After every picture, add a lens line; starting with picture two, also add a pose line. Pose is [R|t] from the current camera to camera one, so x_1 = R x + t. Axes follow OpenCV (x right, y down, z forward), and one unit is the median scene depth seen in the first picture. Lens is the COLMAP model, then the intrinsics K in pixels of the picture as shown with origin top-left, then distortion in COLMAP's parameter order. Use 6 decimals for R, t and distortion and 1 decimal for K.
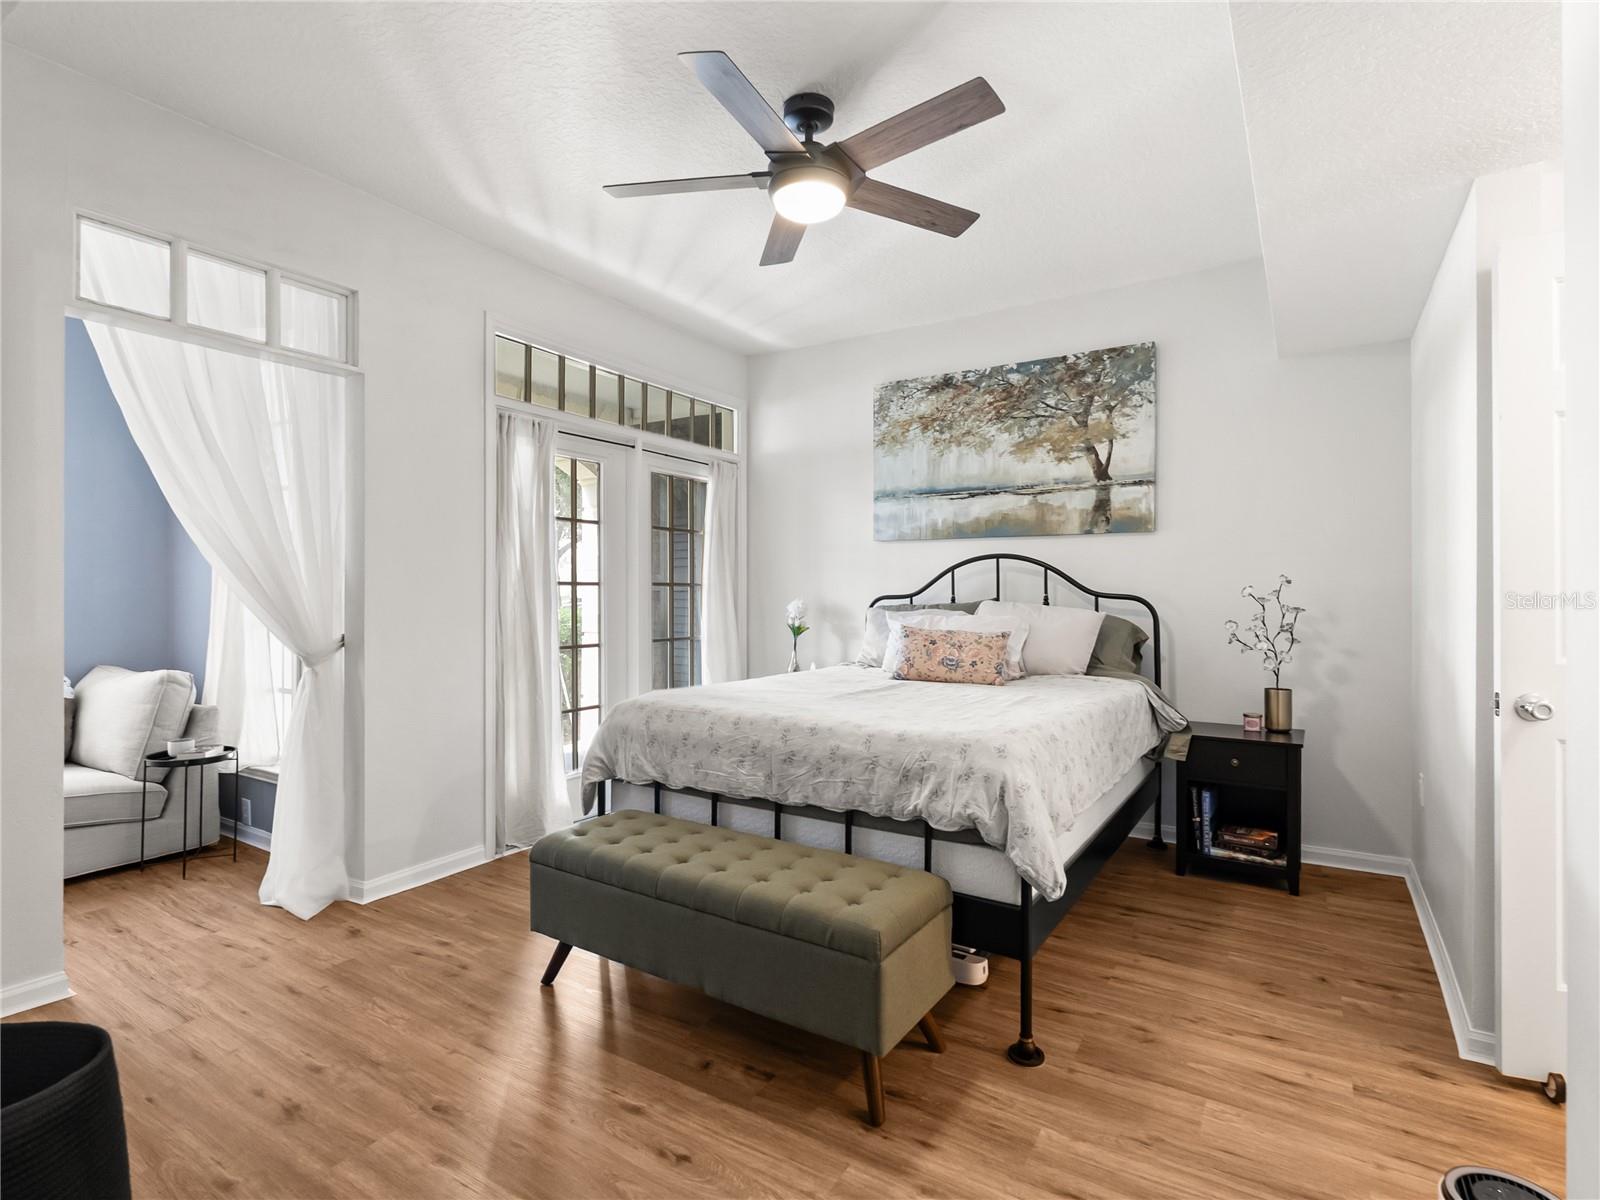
lens RADIAL K [[799.5, 0, 800.0], [0, 799.5, 600.0], [0, 0, 1]] dist [-0.001927, 0.000059]
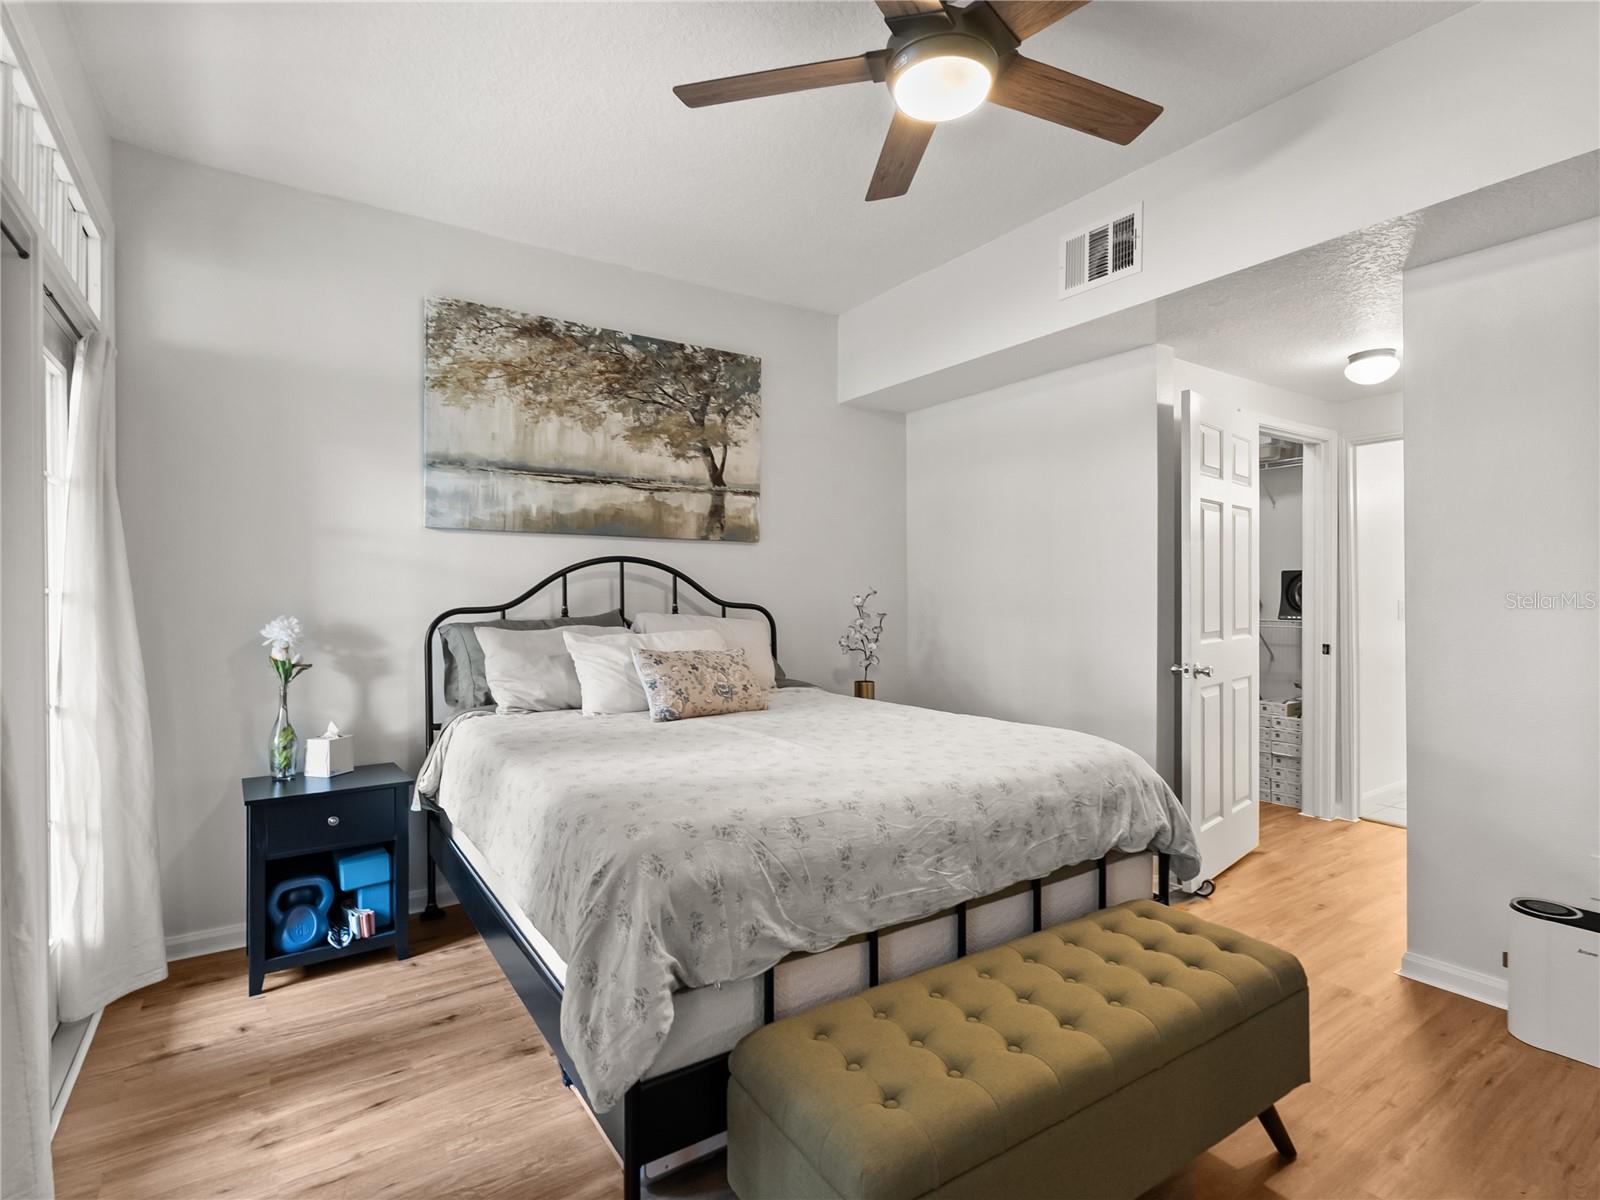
lens RADIAL K [[799.5, 0, 800.0], [0, 799.5, 600.0], [0, 0, 1]] dist [-0.001927, 0.000059]
pose [[0.399216, -0.008369, 0.916819, -0.449287], [0.009968, 0.999939, 0.004787, -0.014492], [-0.916803, 0.007228, 0.399275, 0.503648]]
